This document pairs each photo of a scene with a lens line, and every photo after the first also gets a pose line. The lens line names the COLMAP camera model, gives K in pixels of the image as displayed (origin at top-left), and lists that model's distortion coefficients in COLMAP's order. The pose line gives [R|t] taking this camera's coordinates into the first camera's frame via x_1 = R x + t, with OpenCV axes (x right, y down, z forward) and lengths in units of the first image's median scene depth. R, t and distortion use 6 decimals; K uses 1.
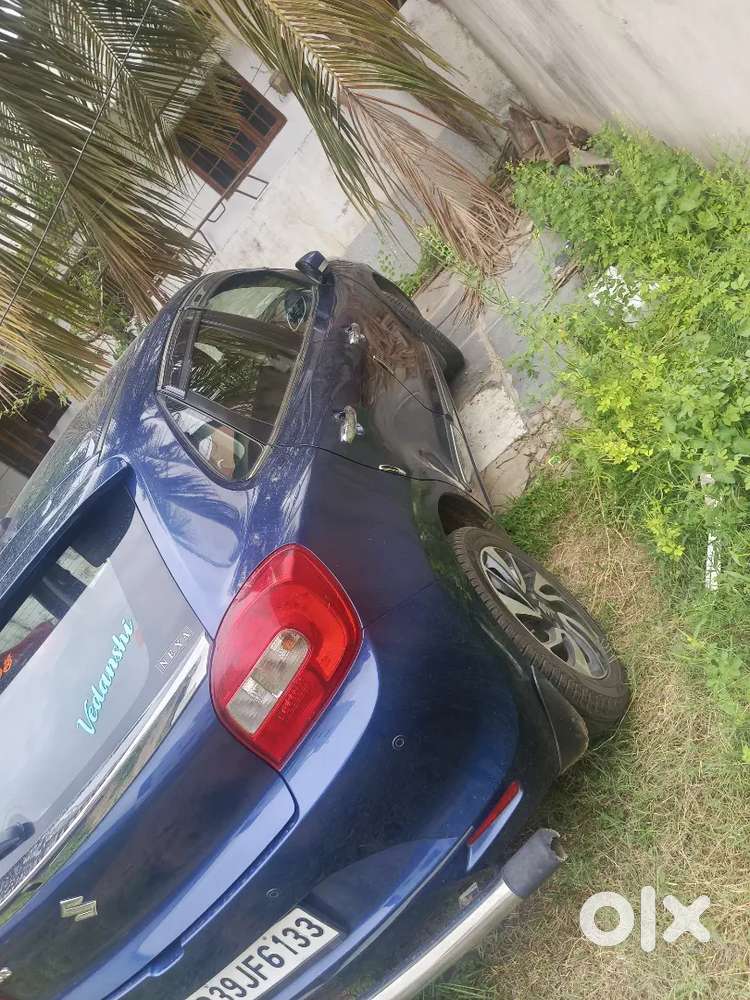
lens RADIAL K [[765.6, 0, 375.0], [0, 765.6, 500.0], [0, 0, 1]] dist [0.025472, -0.070691]
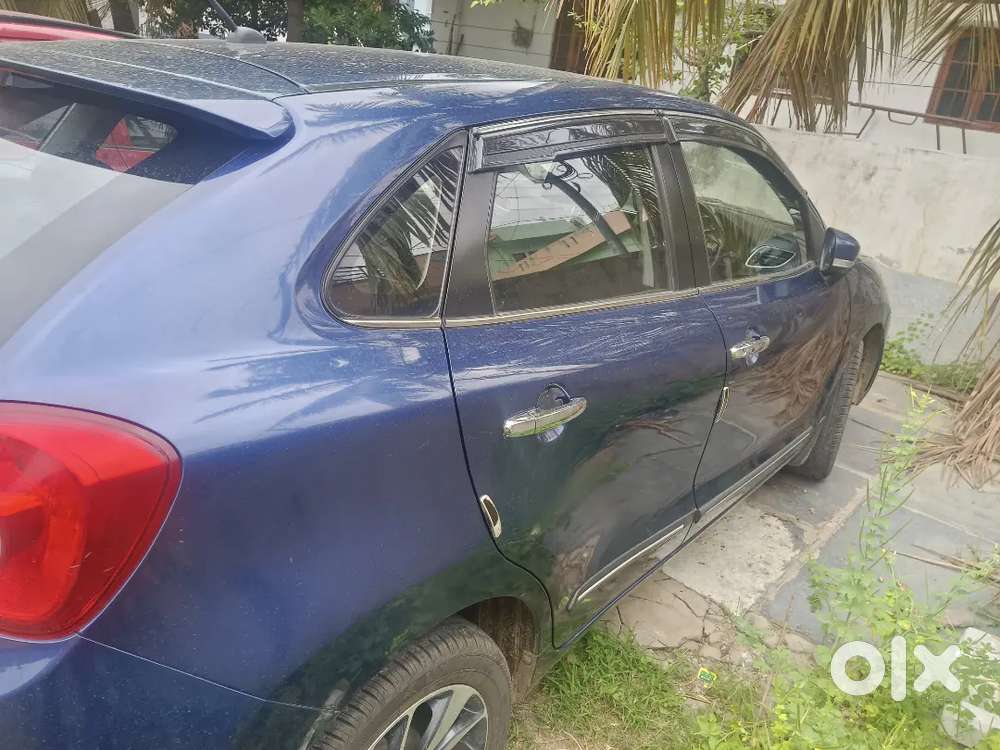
lens RADIAL K [[765.6, 0, 502.2], [0, 765.6, 387.4], [0, 0, 1]] dist [0.025472, -0.070691]
pose [[0.391428, 0.911486, -0.126403, 0.004755], [-0.885838, 0.410428, 0.216425, -0.114318], [0.249147, 0.027258, 0.968082, 0.200308]]
